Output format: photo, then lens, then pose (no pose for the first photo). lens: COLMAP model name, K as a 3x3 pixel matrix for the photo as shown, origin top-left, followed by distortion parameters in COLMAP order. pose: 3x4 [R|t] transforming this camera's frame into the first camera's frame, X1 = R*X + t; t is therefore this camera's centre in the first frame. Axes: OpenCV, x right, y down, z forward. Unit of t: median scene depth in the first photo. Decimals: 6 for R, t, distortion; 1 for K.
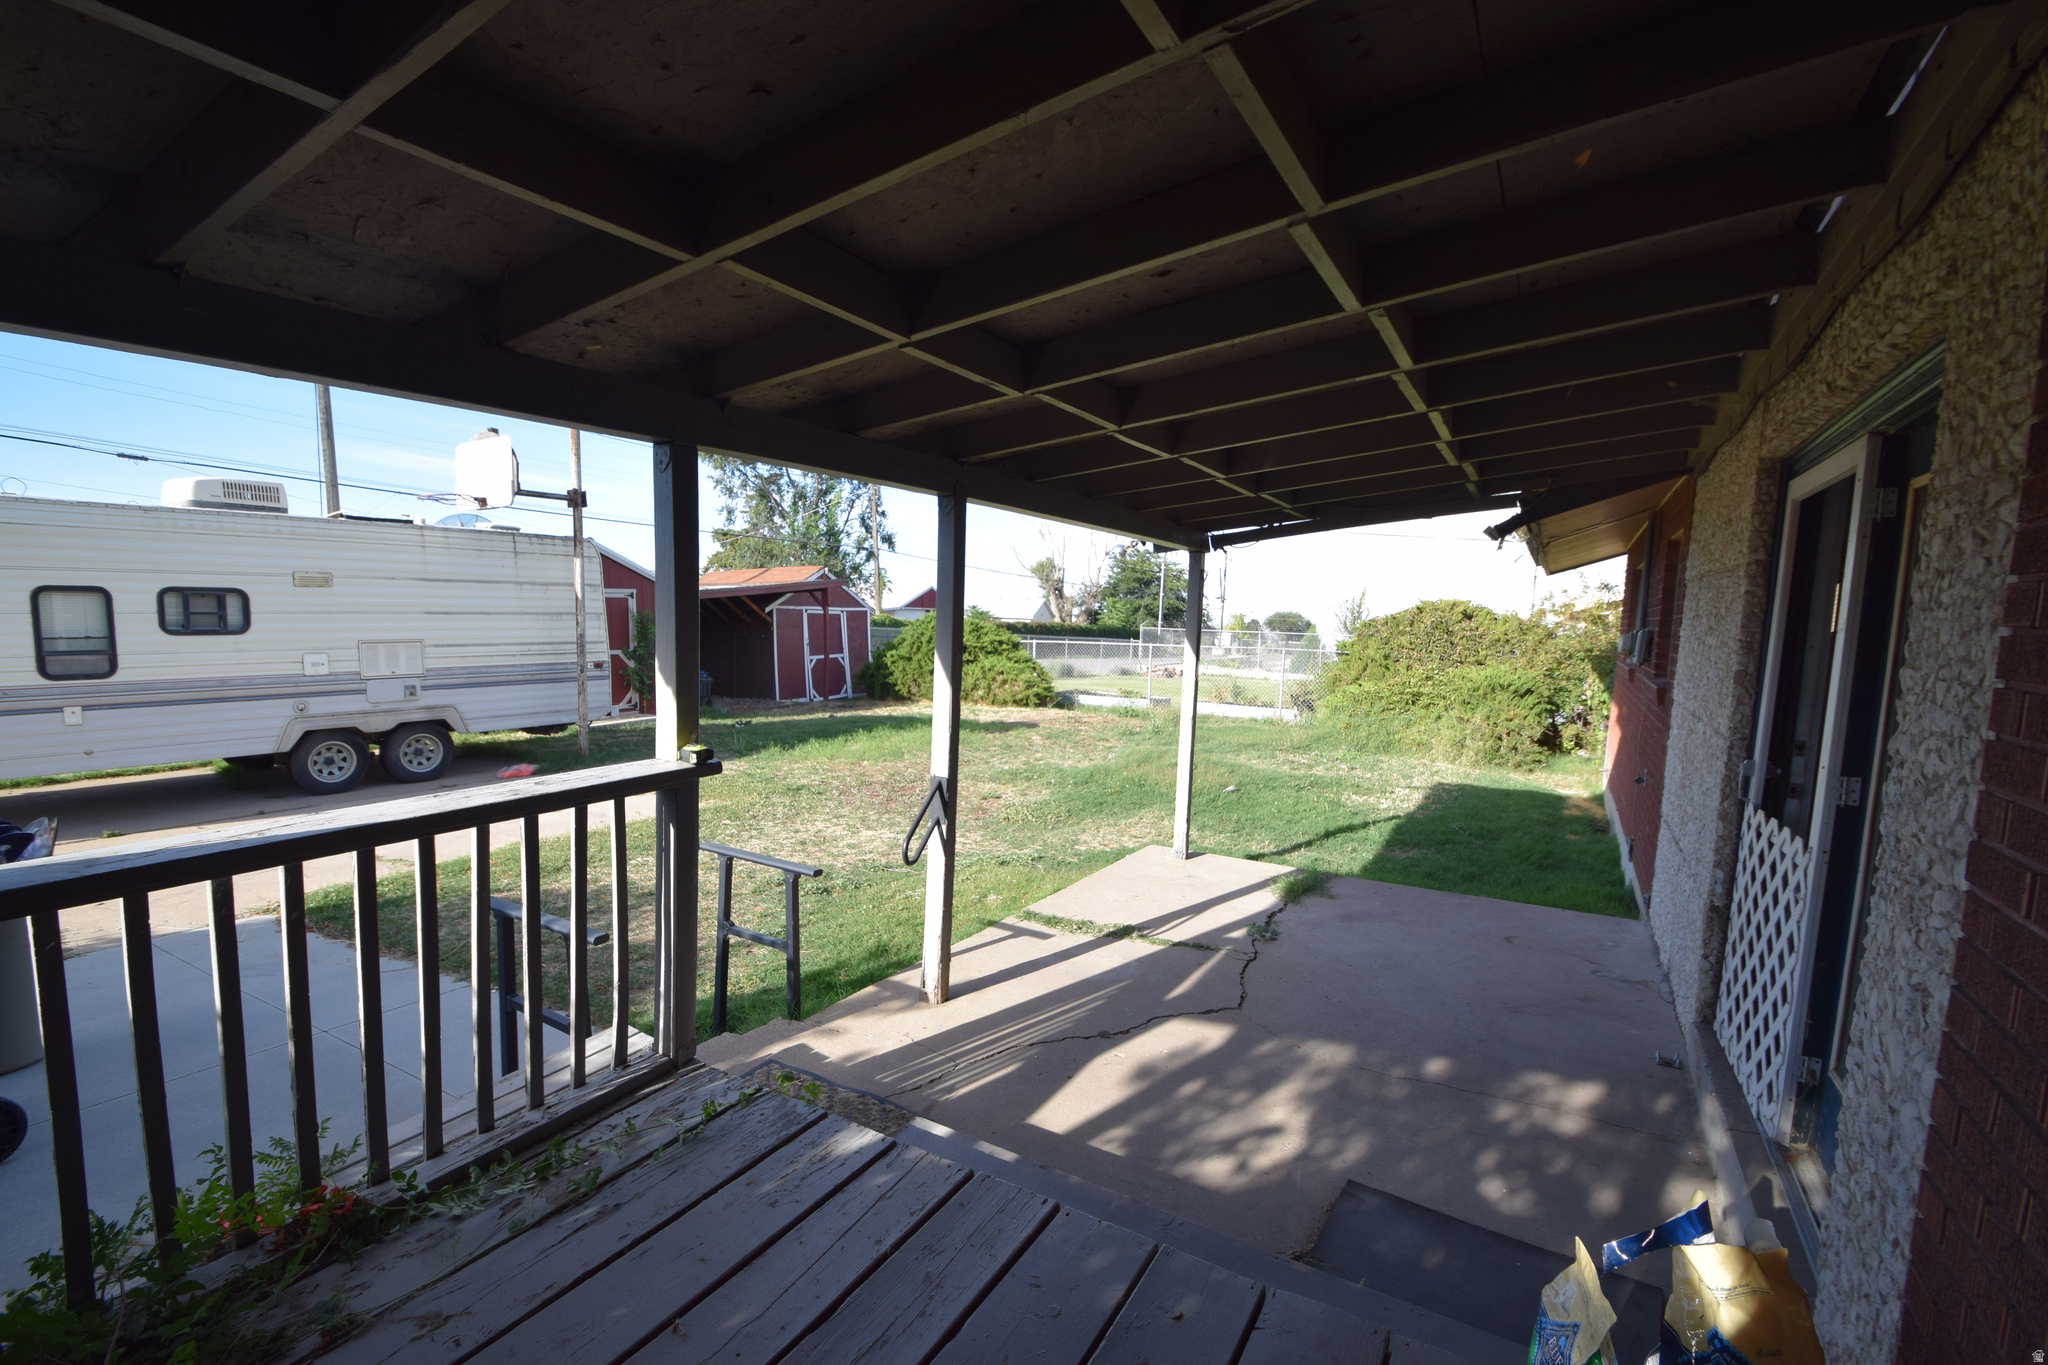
lens RADIAL K [[894.6, 0, 1017.4], [0, 894.6, 685.1], [0, 0, 1]] dist [0.003146, -0.010175]
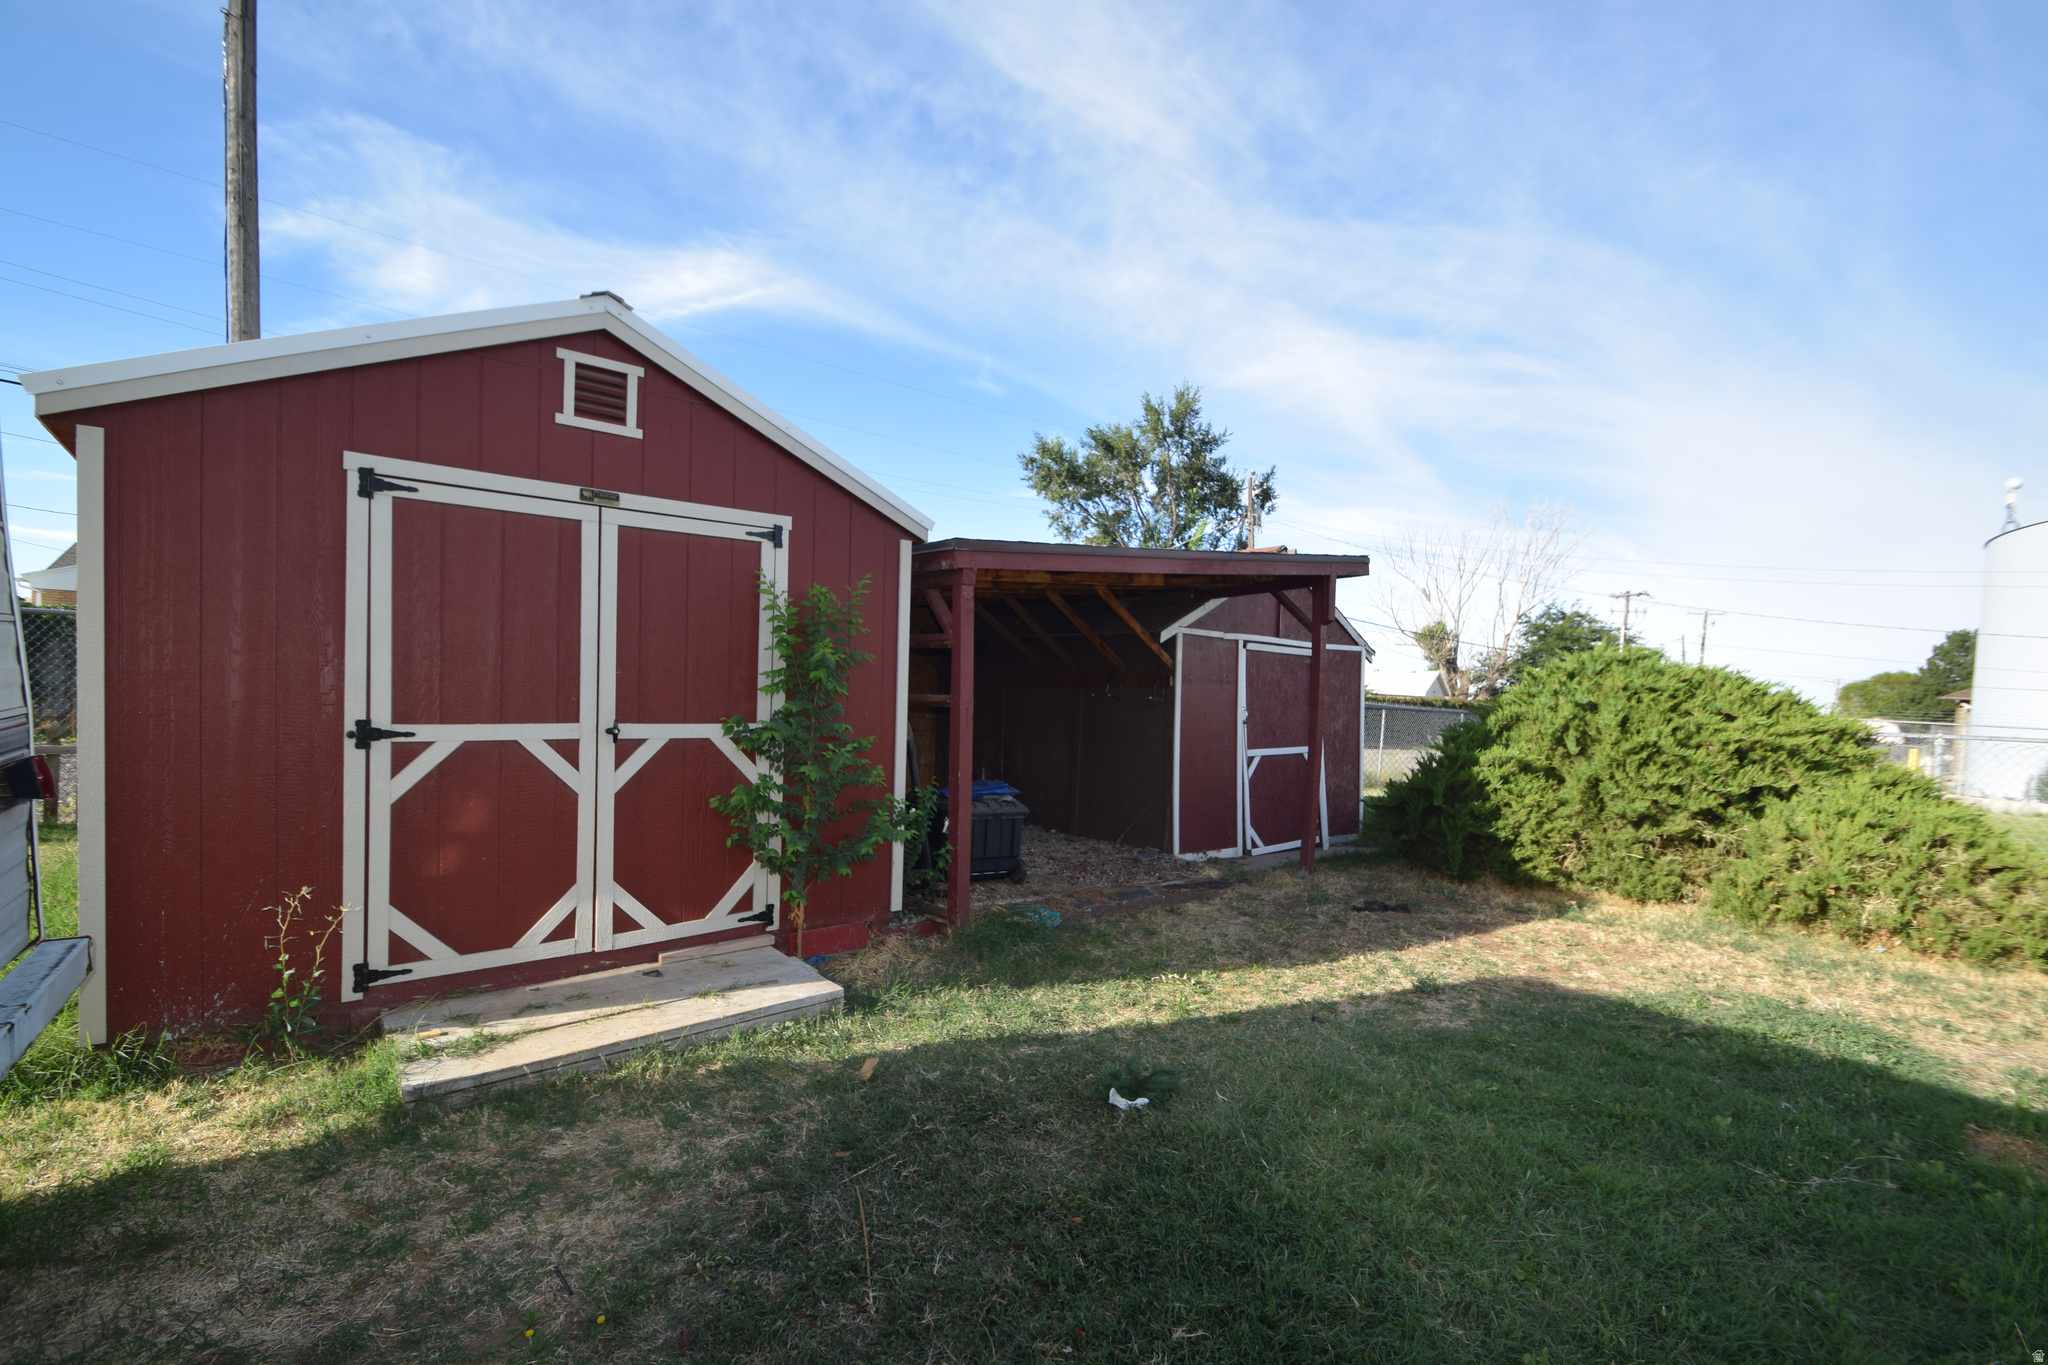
lens RADIAL K [[894.6, 0, 1023.3], [0, 894.6, 682.2], [0, 0, 1]] dist [0.003146, -0.010175]
pose [[0.939928, 0.018638, -0.340864, -0.187601], [-0.048661, 0.995627, -0.079743, -0.025103], [0.337888, 0.091539, 0.936724, 0.559148]]
